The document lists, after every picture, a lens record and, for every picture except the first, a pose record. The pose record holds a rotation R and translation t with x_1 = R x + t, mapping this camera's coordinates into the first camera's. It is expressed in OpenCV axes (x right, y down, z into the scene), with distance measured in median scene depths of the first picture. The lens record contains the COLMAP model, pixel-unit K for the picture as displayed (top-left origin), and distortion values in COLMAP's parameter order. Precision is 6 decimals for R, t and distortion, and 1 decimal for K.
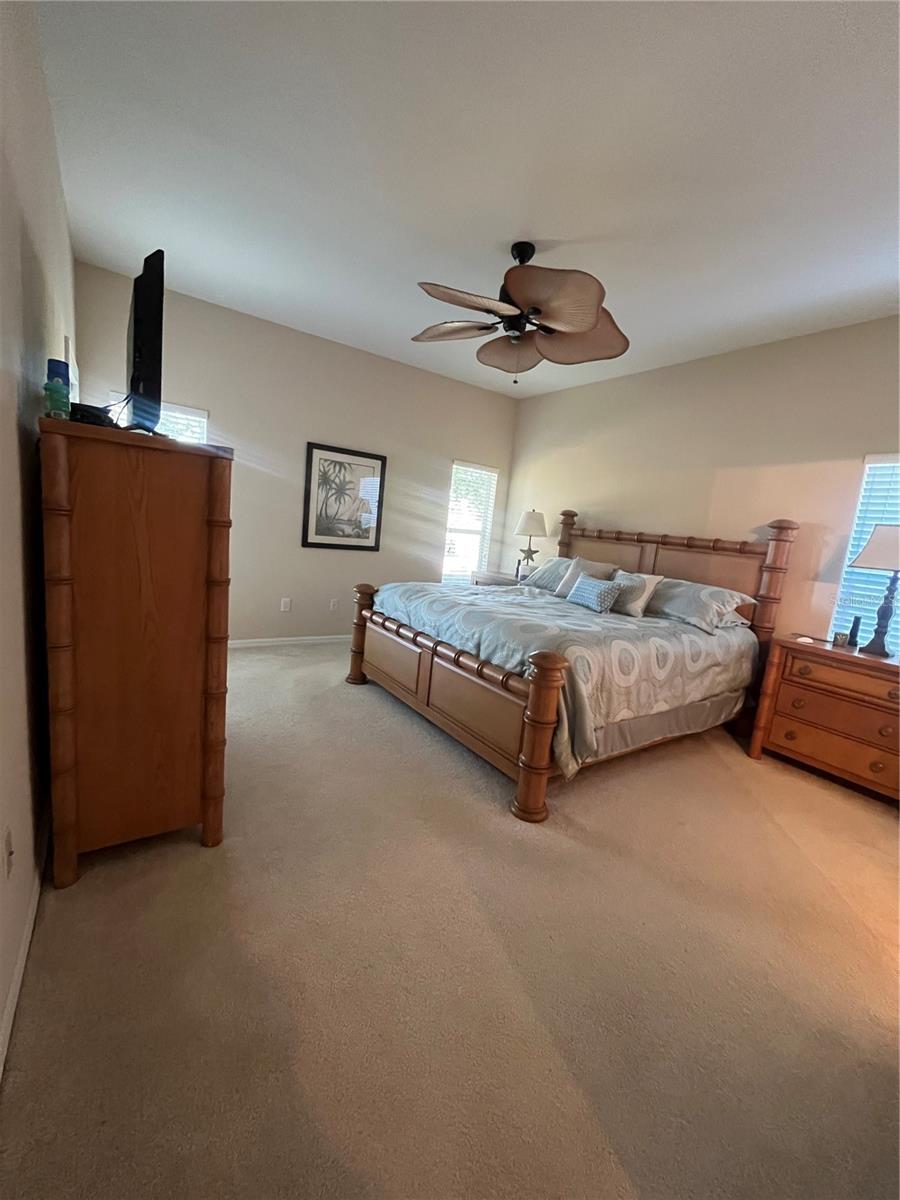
lens RADIAL K [[482.3, 0, 450.0], [0, 482.3, 600.0], [0, 0, 1]] dist [-0.002751, -0.000207]
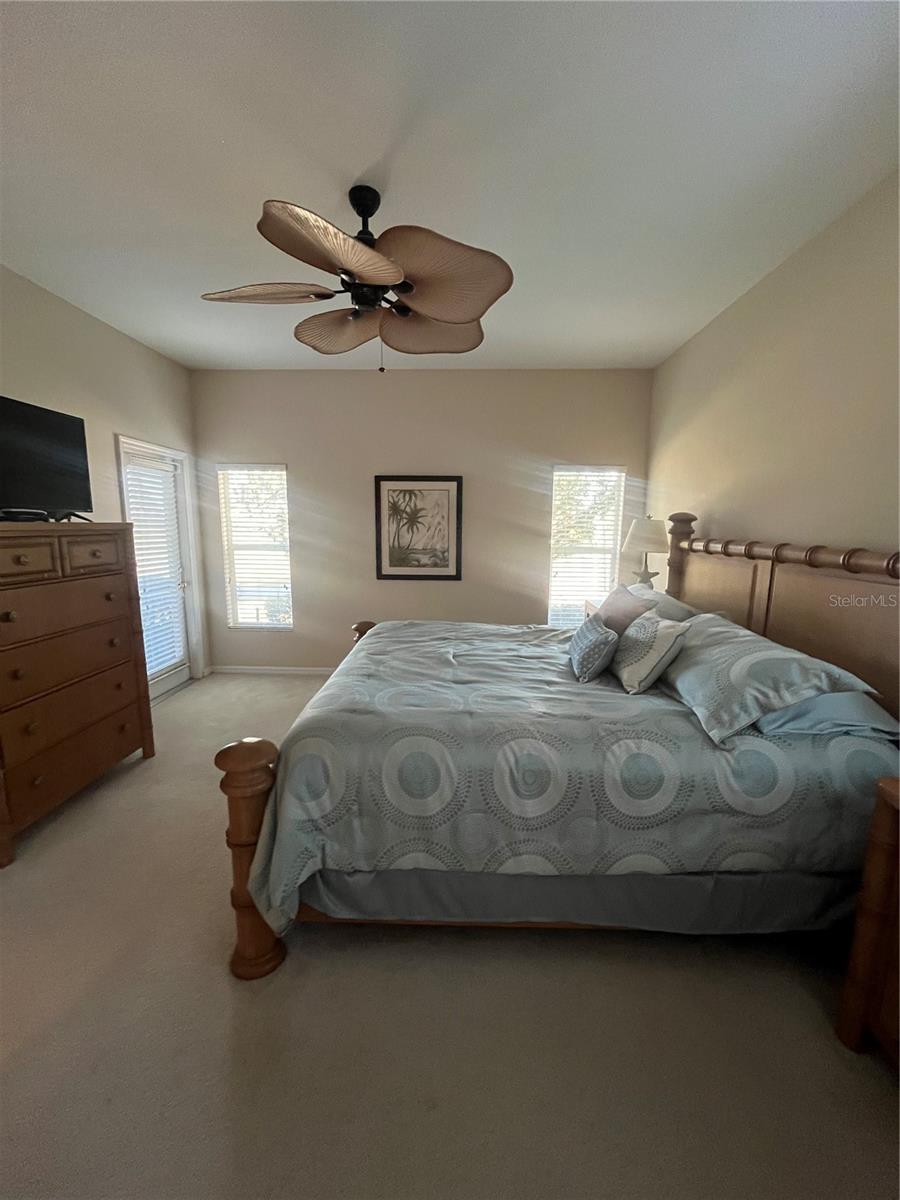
lens RADIAL K [[482.3, 0, 450.0], [0, 482.3, 600.0], [0, 0, 1]] dist [-0.002751, -0.000207]
pose [[0.800290, -0.001632, -0.599611, 0.419648], [-0.017512, 0.999506, -0.026095, -0.043524], [0.599358, 0.031384, 0.799866, 0.288069]]
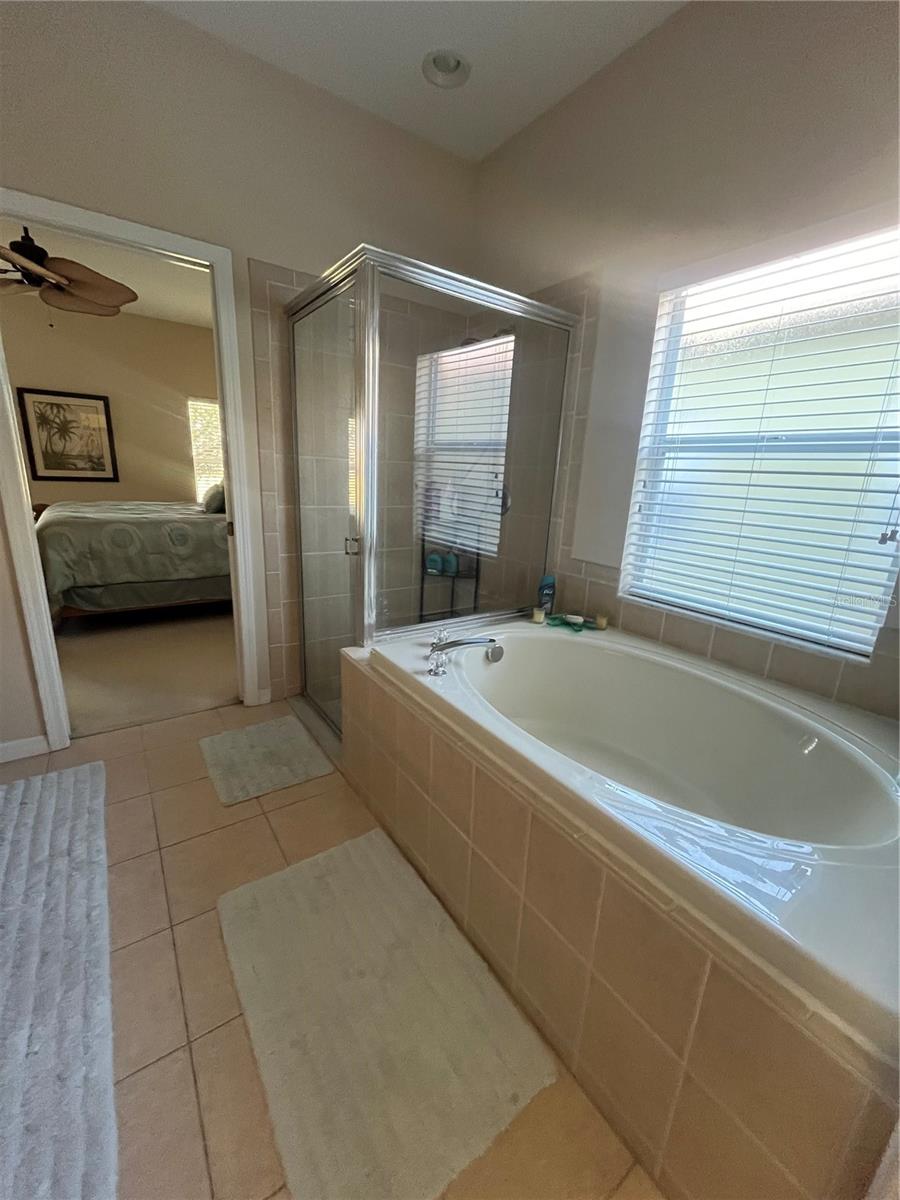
lens RADIAL K [[482.3, 0, 450.0], [0, 482.3, 600.0], [0, 0, 1]] dist [-0.002751, -0.000207]
pose [[0.998268, -0.058338, -0.007650, 0.705262], [0.058823, 0.992400, 0.108084, 0.113575], [0.001286, -0.108347, 0.994112, -0.200815]]
